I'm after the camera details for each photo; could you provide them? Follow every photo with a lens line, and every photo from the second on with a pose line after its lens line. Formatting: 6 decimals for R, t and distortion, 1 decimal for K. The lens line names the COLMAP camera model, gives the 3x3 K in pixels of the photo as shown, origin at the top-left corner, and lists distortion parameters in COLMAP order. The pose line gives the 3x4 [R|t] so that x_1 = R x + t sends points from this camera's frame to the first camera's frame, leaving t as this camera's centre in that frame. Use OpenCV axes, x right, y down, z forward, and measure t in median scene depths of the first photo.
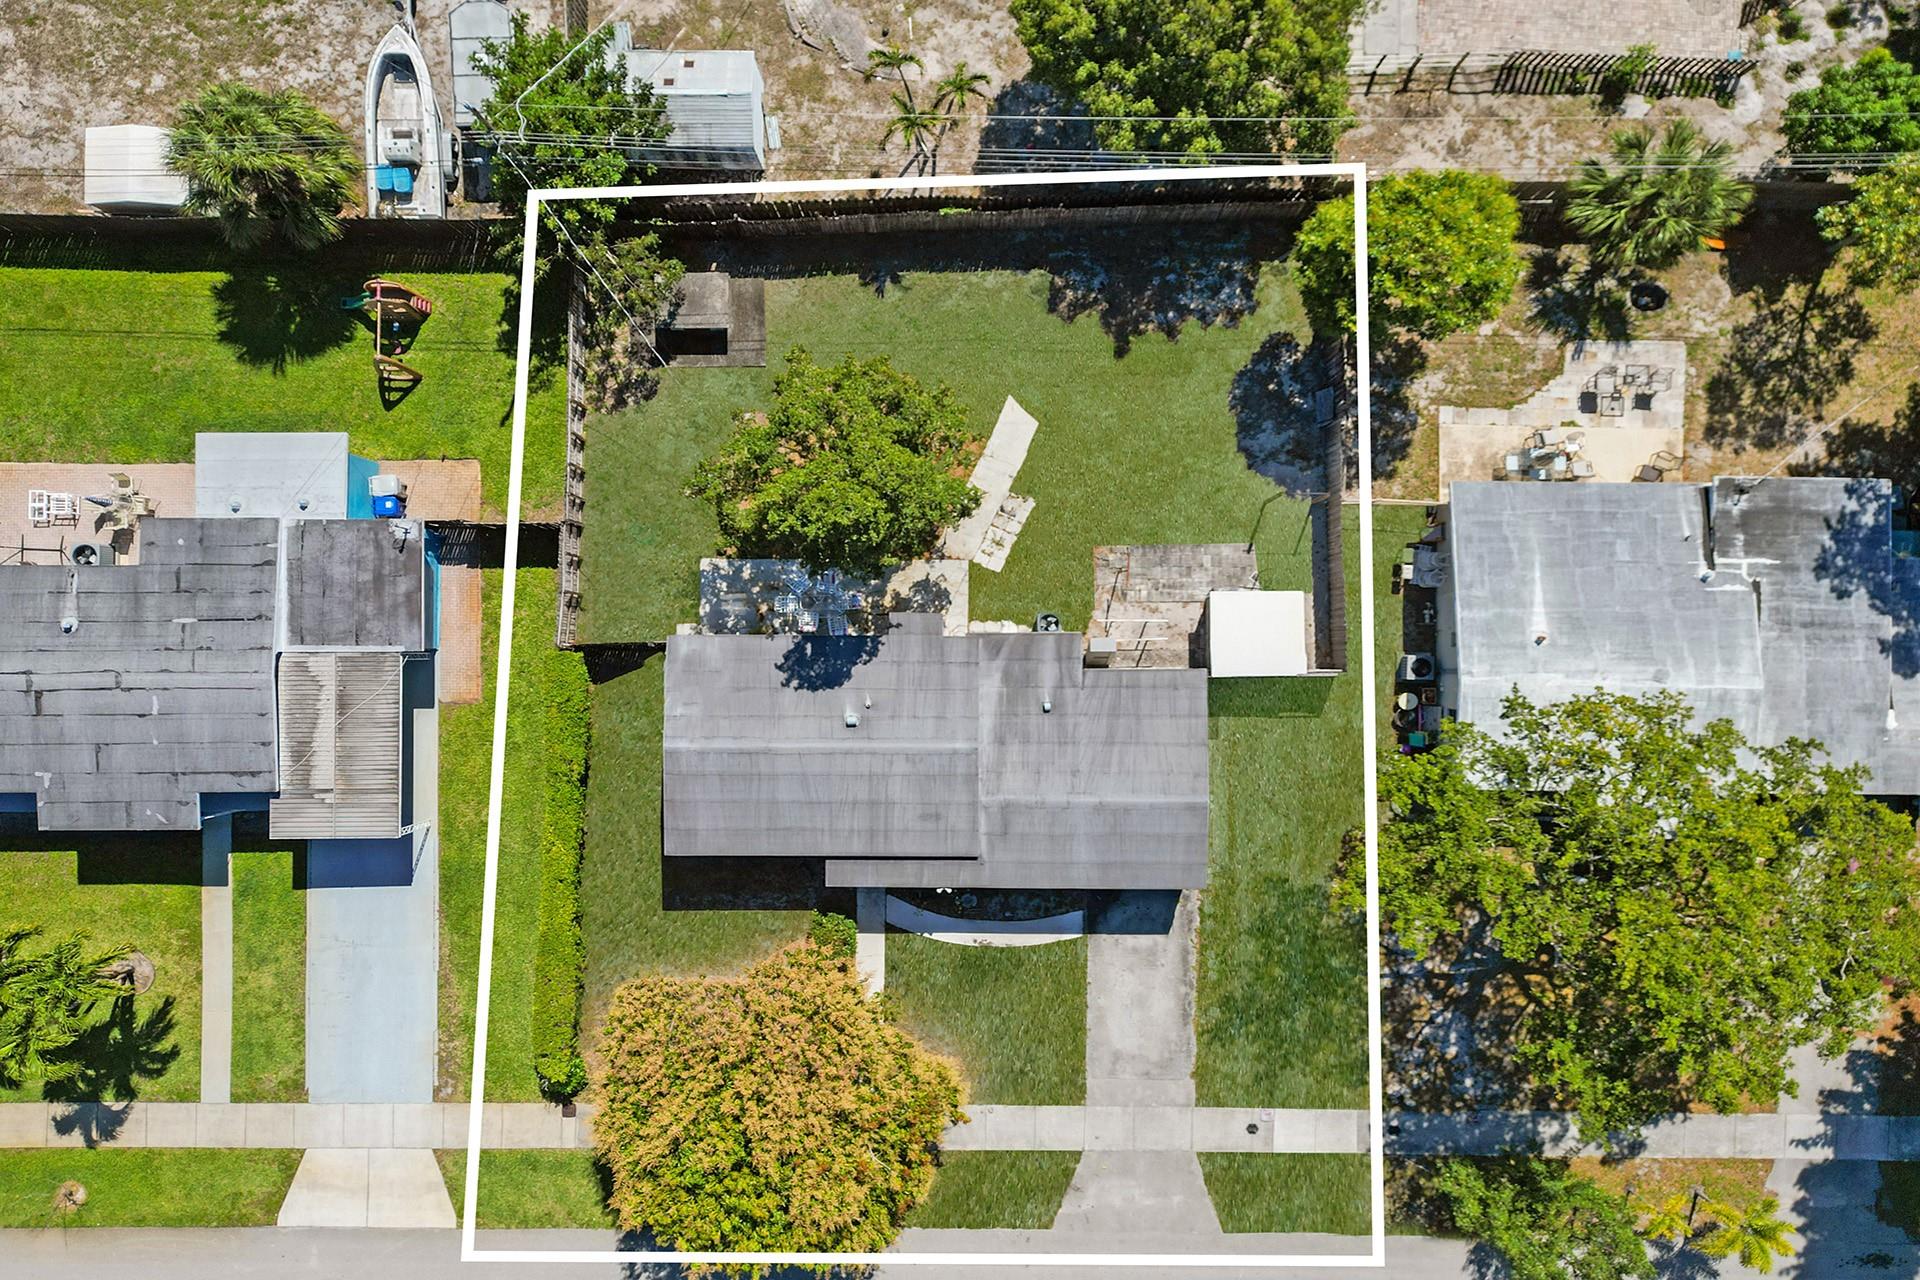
lens RADIAL K [[1214.2, 0, 960.0], [0, 1214.2, 640.0], [0, 0, 1]] dist [0.076730, -0.065527]
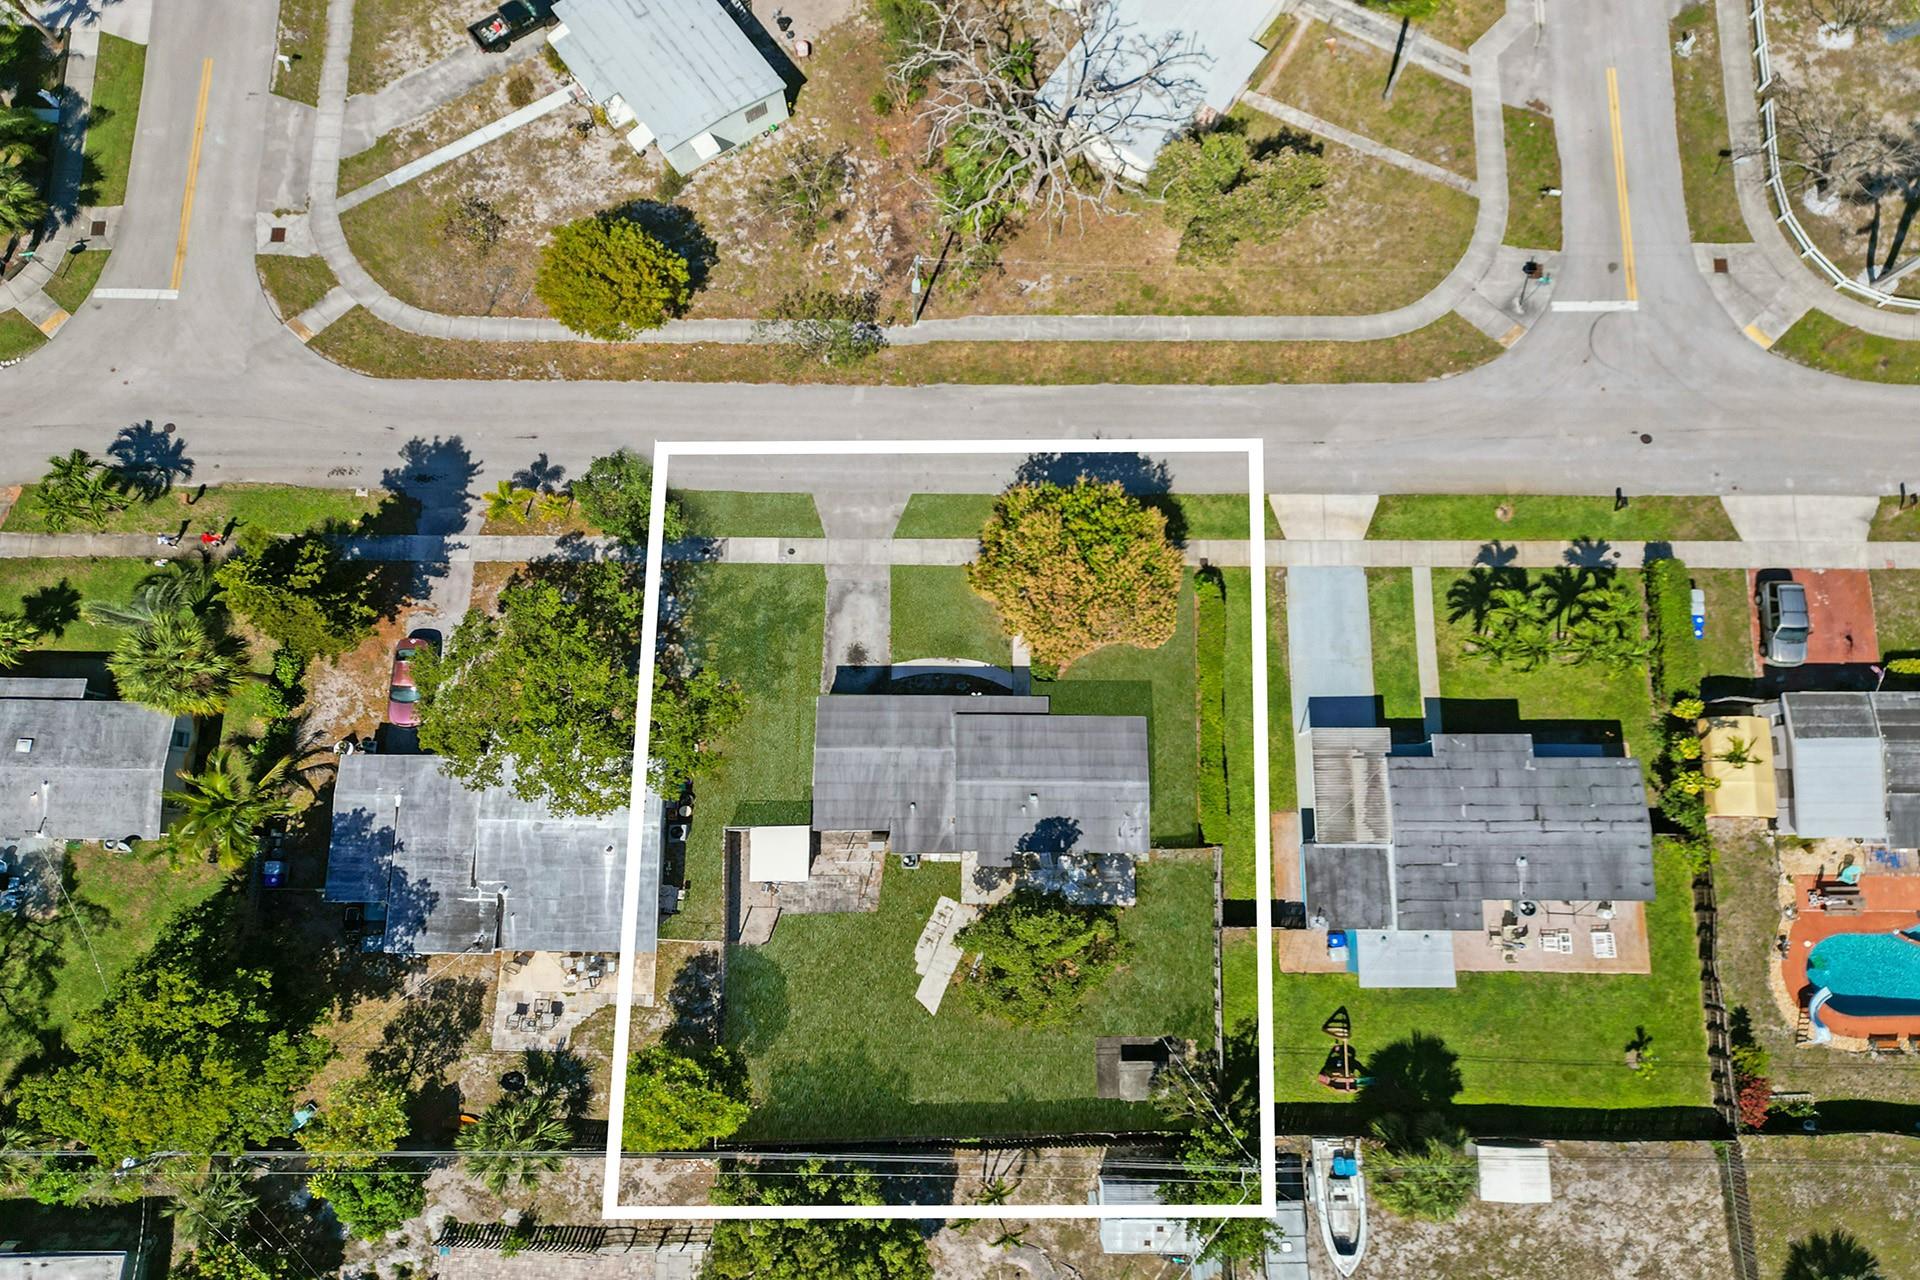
lens RADIAL K [[1214.2, 0, 960.0], [0, 1214.2, 640.0], [0, 0, 1]] dist [0.076730, -0.065527]
pose [[-0.999925, 0.000099, 0.012230, -0.010249], [0.002344, -0.979868, 0.199633, -0.047299], [0.012004, 0.199647, 0.979794, -0.584418]]
